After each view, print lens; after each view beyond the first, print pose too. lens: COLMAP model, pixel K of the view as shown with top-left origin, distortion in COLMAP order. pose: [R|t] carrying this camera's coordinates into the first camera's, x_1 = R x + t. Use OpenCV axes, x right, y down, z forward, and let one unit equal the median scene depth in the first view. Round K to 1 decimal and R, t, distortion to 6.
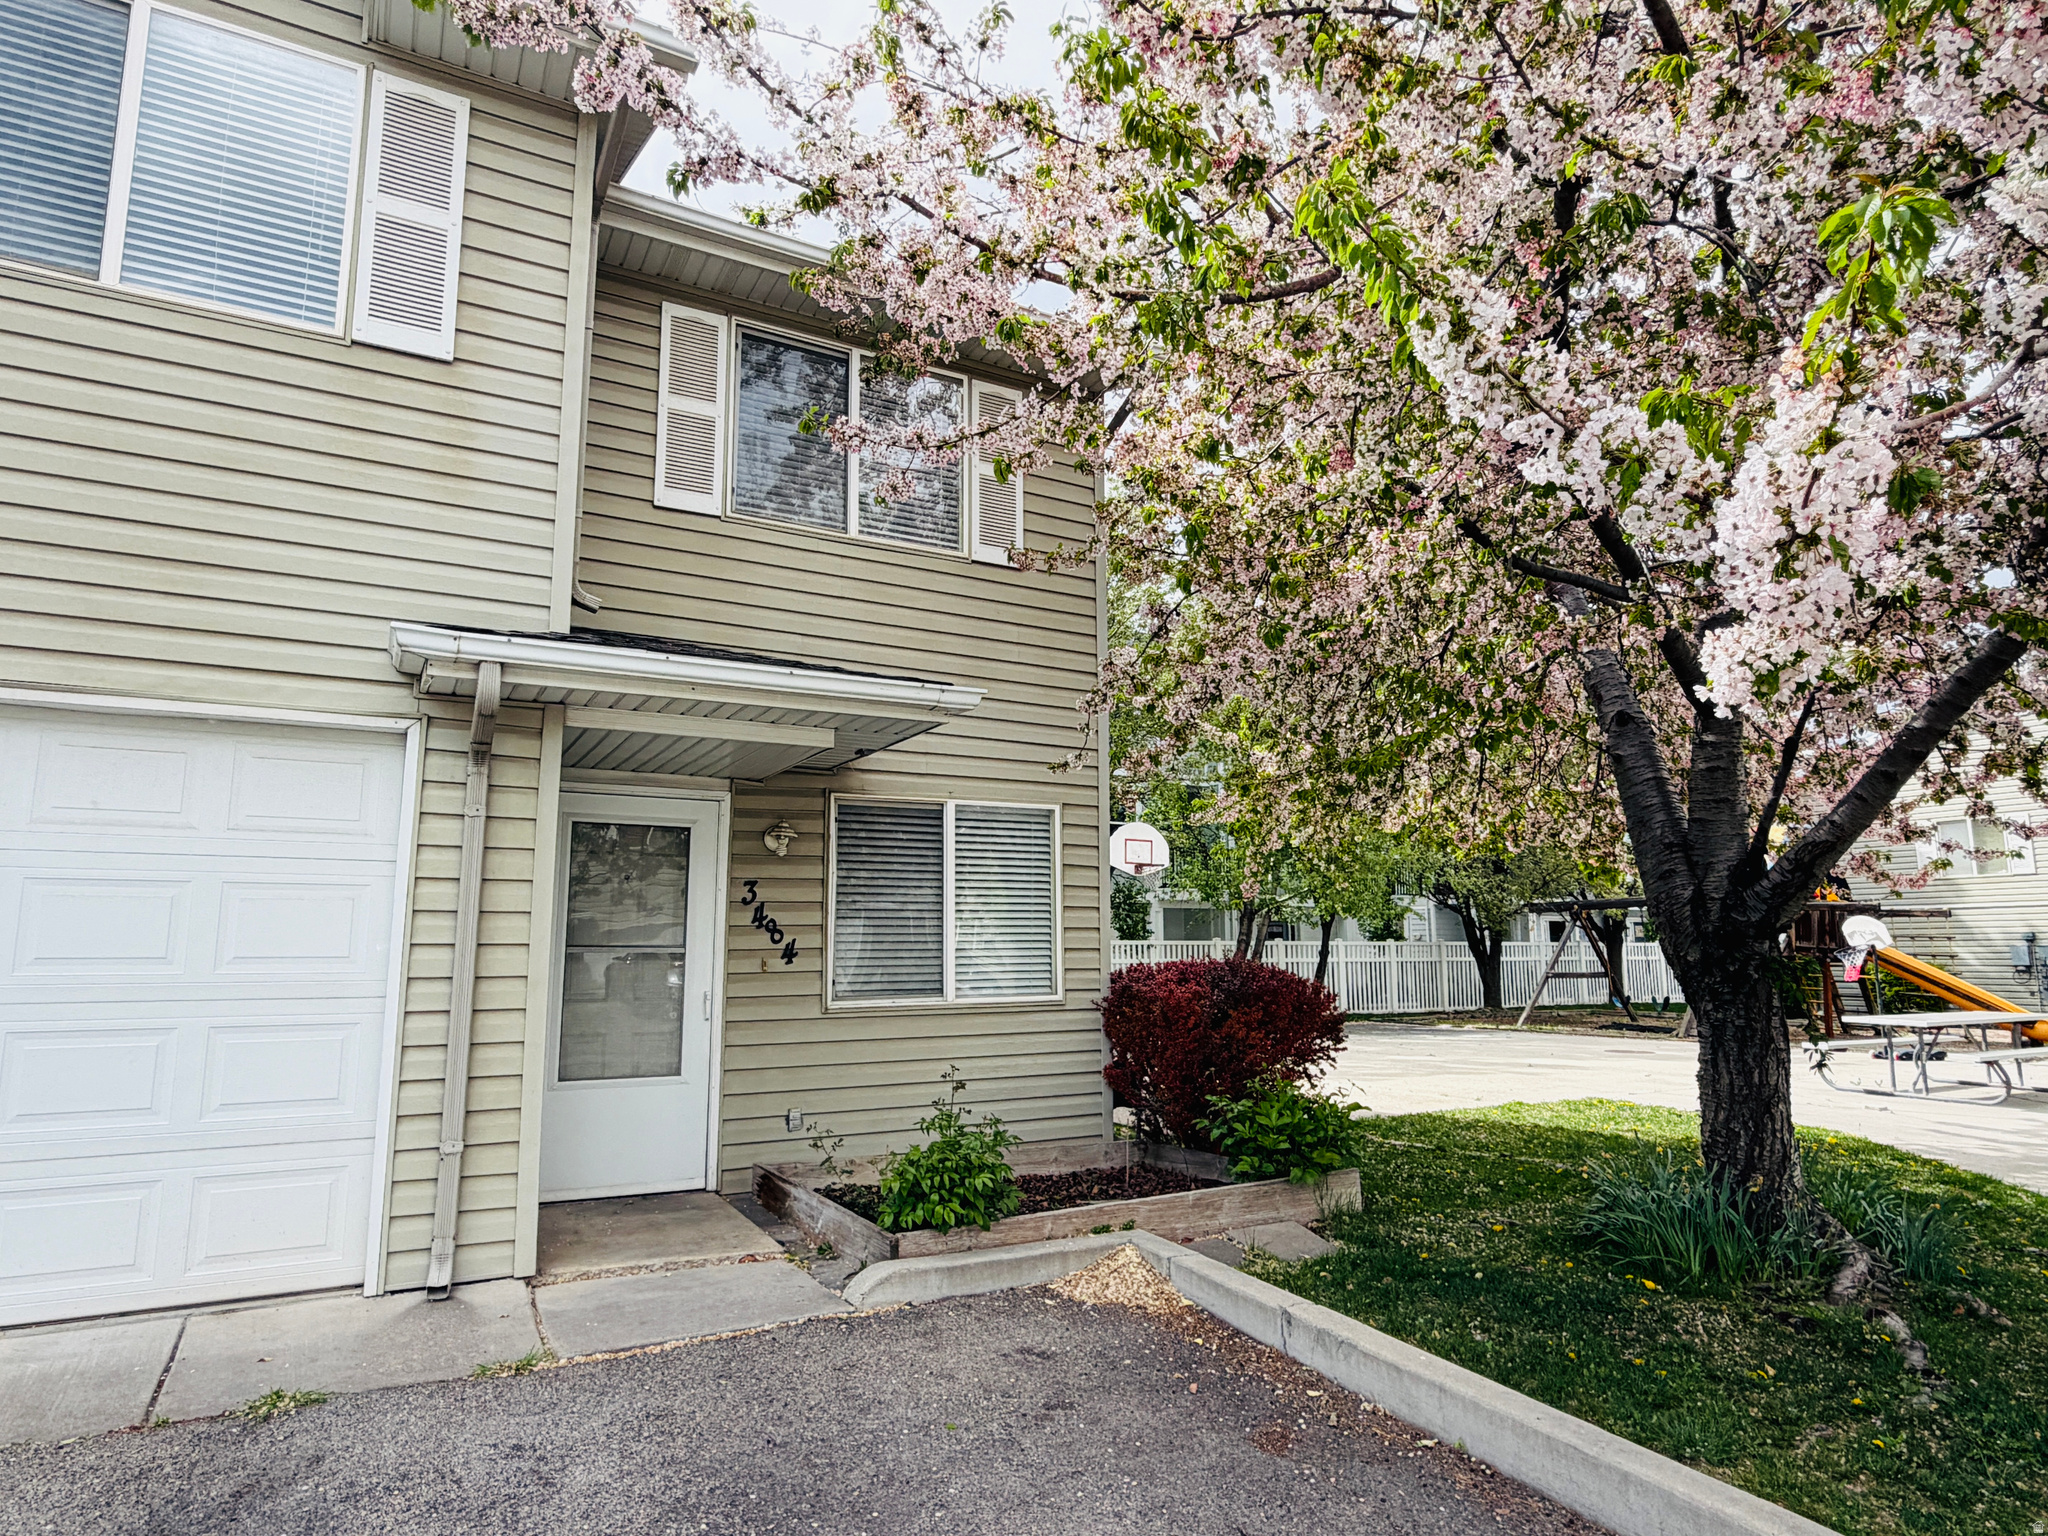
lens RADIAL K [[1194.6, 0, 1016.0], [0, 1194.6, 767.2], [0, 0, 1]] dist [-0.002739, 0.004313]
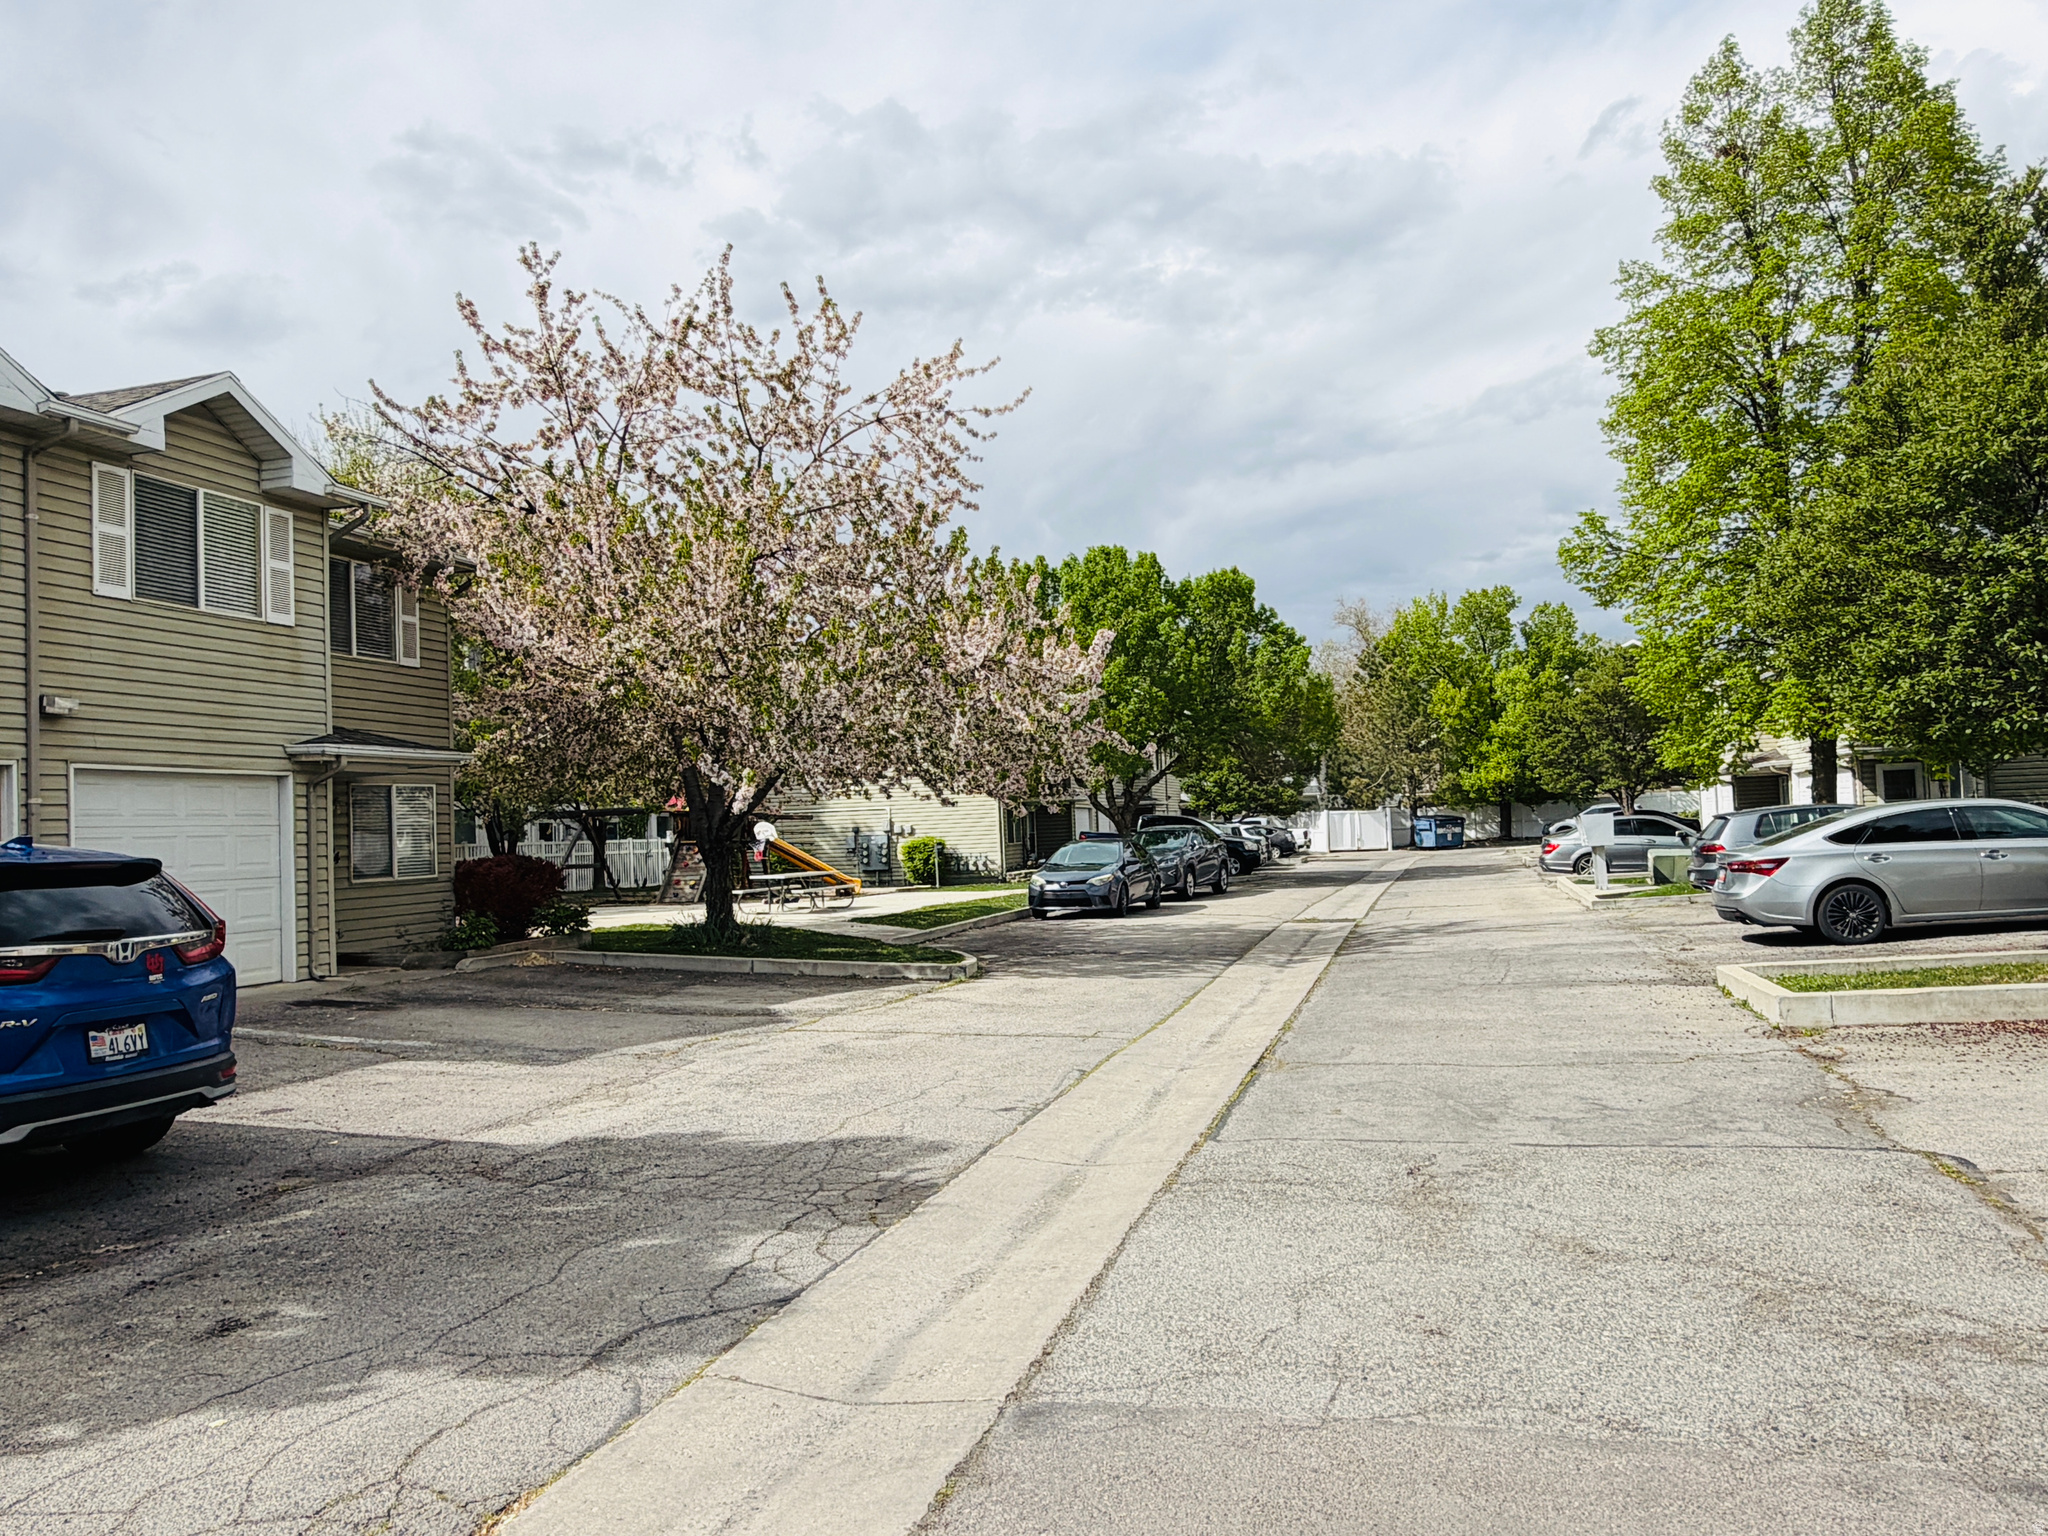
lens RADIAL K [[1432.7, 0, 1015.1], [0, 1432.7, 779.6], [0, 0, 1]] dist [0.031204, -0.008277]
pose [[0.712855, 0.002488, 0.701307, -1.004248], [-0.074166, 0.994654, 0.071858, -0.231690], [-0.697379, -0.103238, 0.709228, -1.479699]]
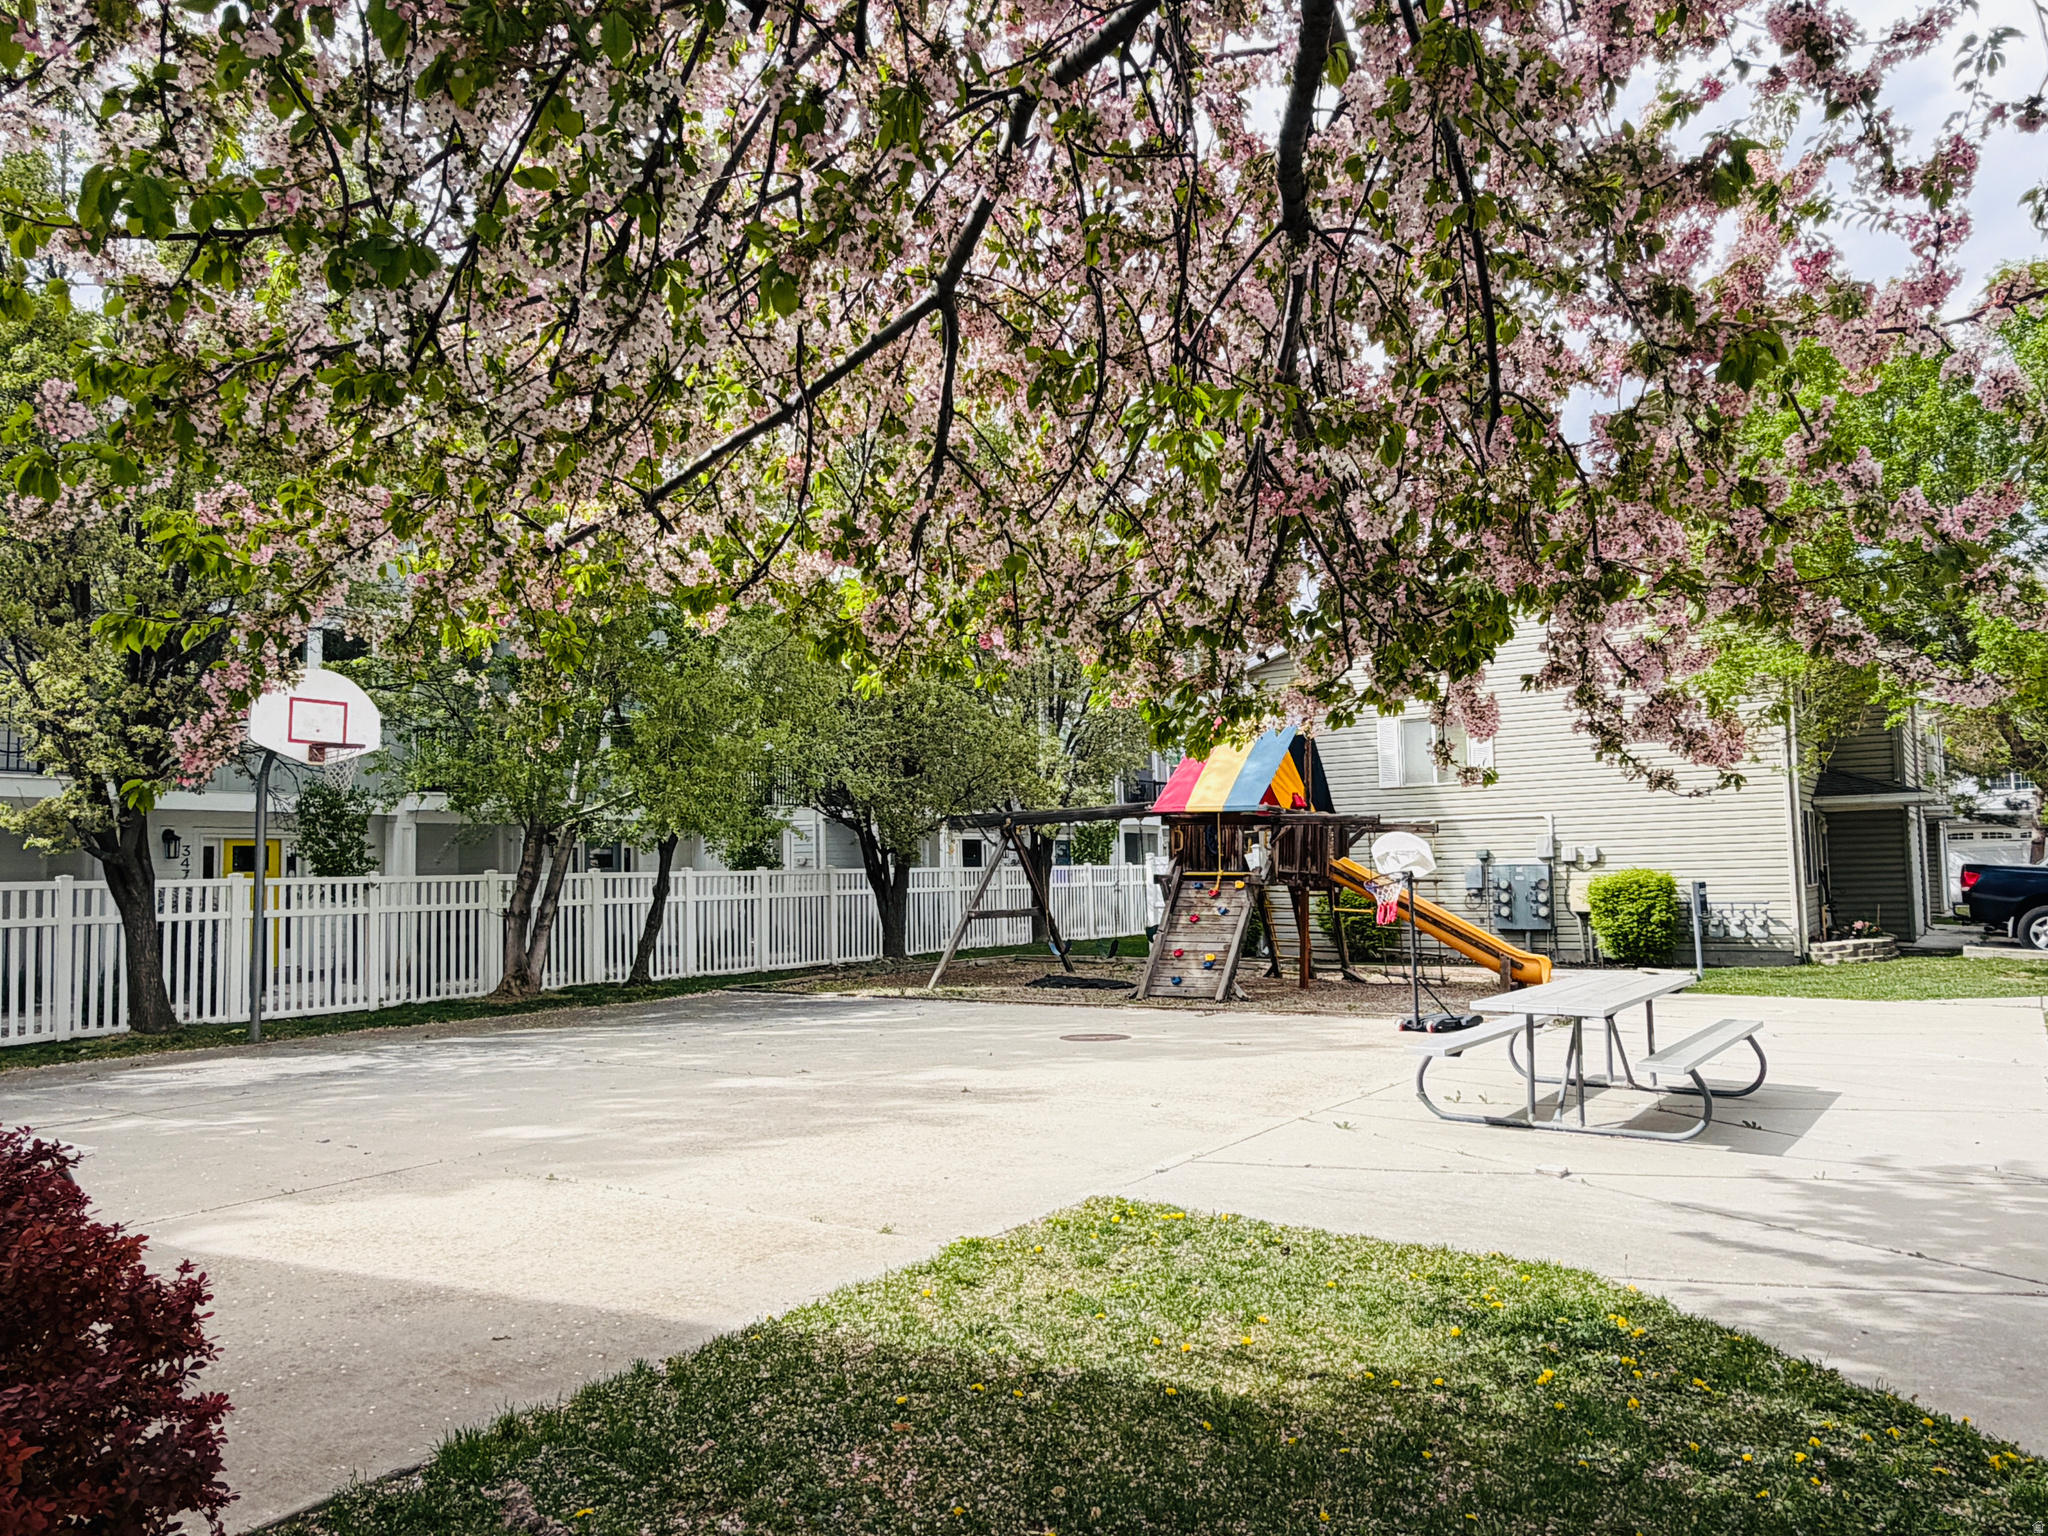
lens RADIAL K [[1432.7, 0, 1019.2], [0, 1432.7, 773.2], [0, 0, 1]] dist [0.031204, -0.008277]
pose [[0.892781, 0.014276, 0.450264, 0.279217], [-0.050681, 0.996335, 0.068900, 0.095869], [-0.447631, -0.084332, 0.890233, 0.764998]]
